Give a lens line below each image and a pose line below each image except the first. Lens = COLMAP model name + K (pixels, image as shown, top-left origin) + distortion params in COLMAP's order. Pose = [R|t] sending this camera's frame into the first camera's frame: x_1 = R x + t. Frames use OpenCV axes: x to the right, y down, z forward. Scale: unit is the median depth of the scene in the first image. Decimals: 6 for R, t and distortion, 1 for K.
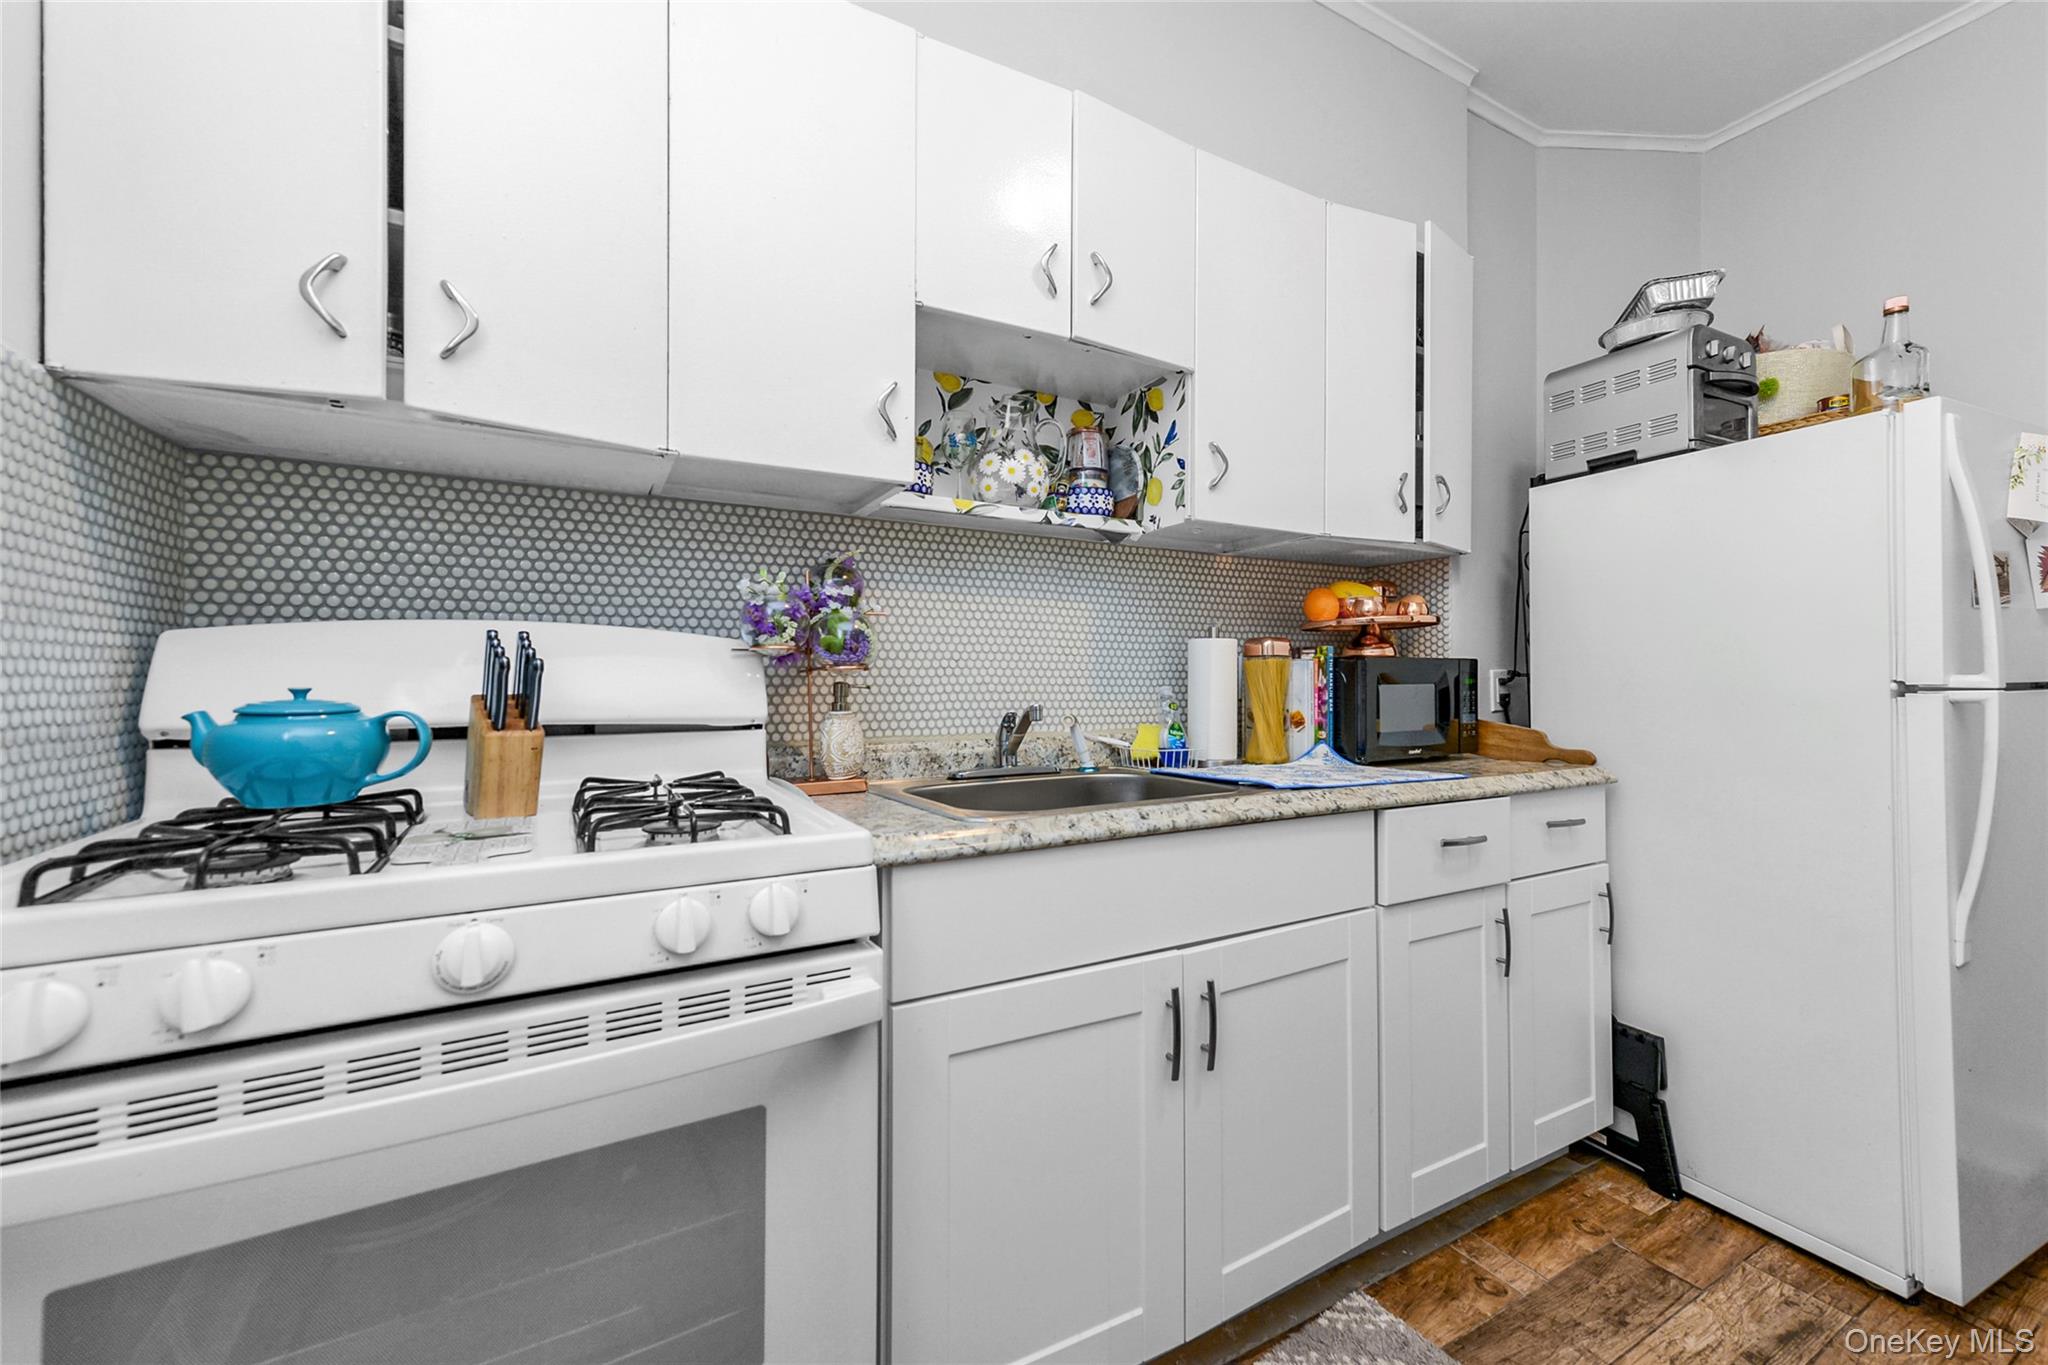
lens RADIAL K [[806.5, 0, 1028.9], [0, 806.5, 677.2], [0, 0, 1]] dist [0.014987, -0.000122]
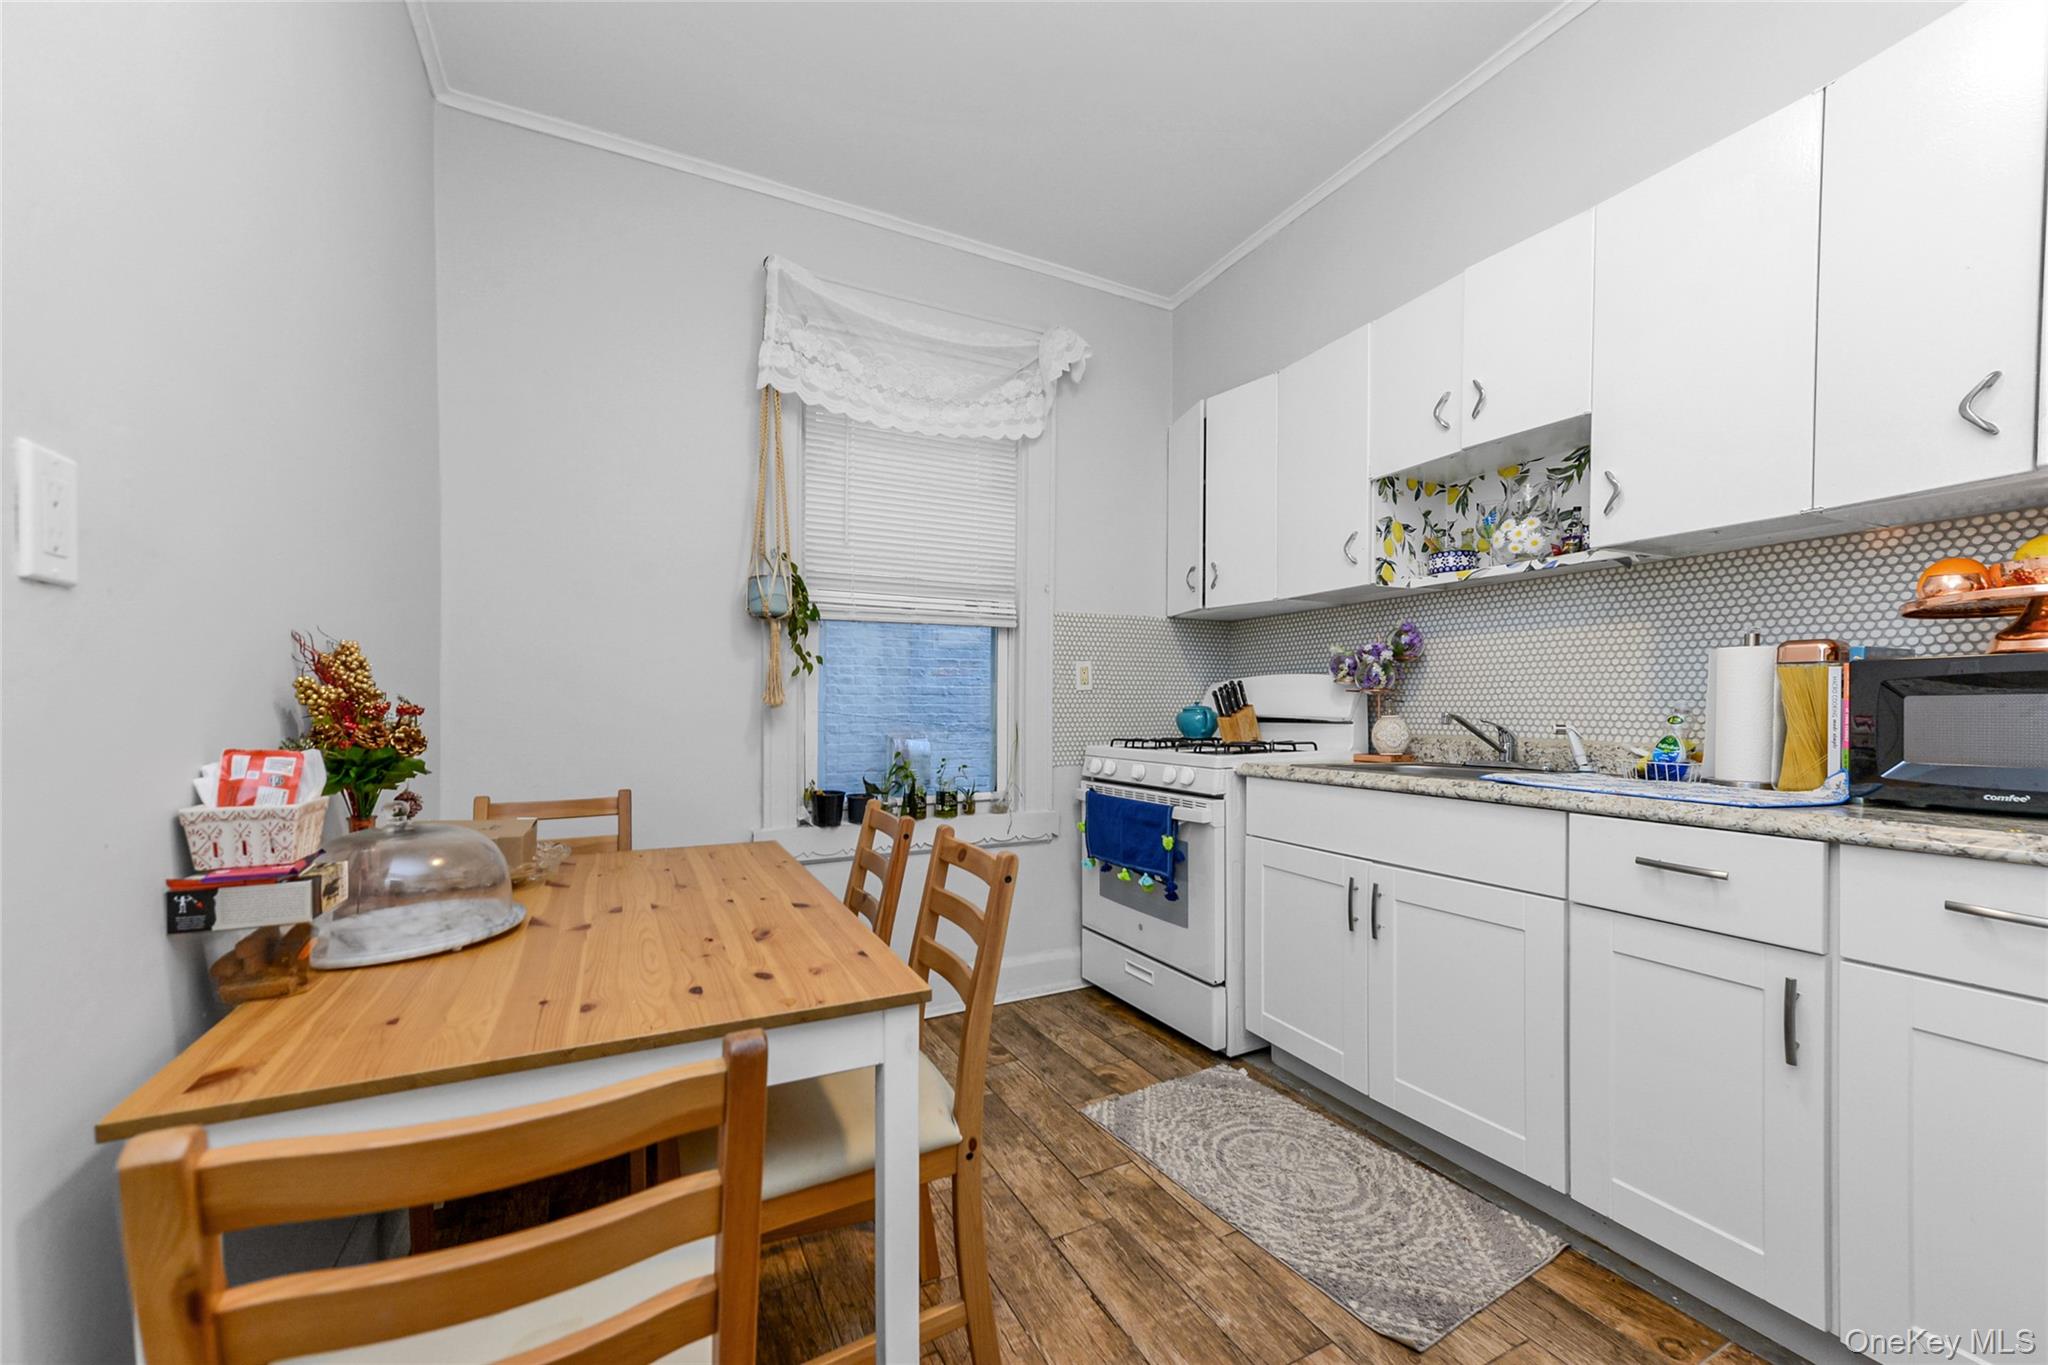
lens RADIAL K [[806.5, 0, 1029.2], [0, 806.5, 700.1], [0, 0, 1]] dist [0.014987, -0.000122]
pose [[-0.035844, -0.004551, -0.999347, 1.448862], [0.008436, 0.999953, -0.004856, 0.010957], [0.999322, -0.008605, -0.035804, 0.295269]]
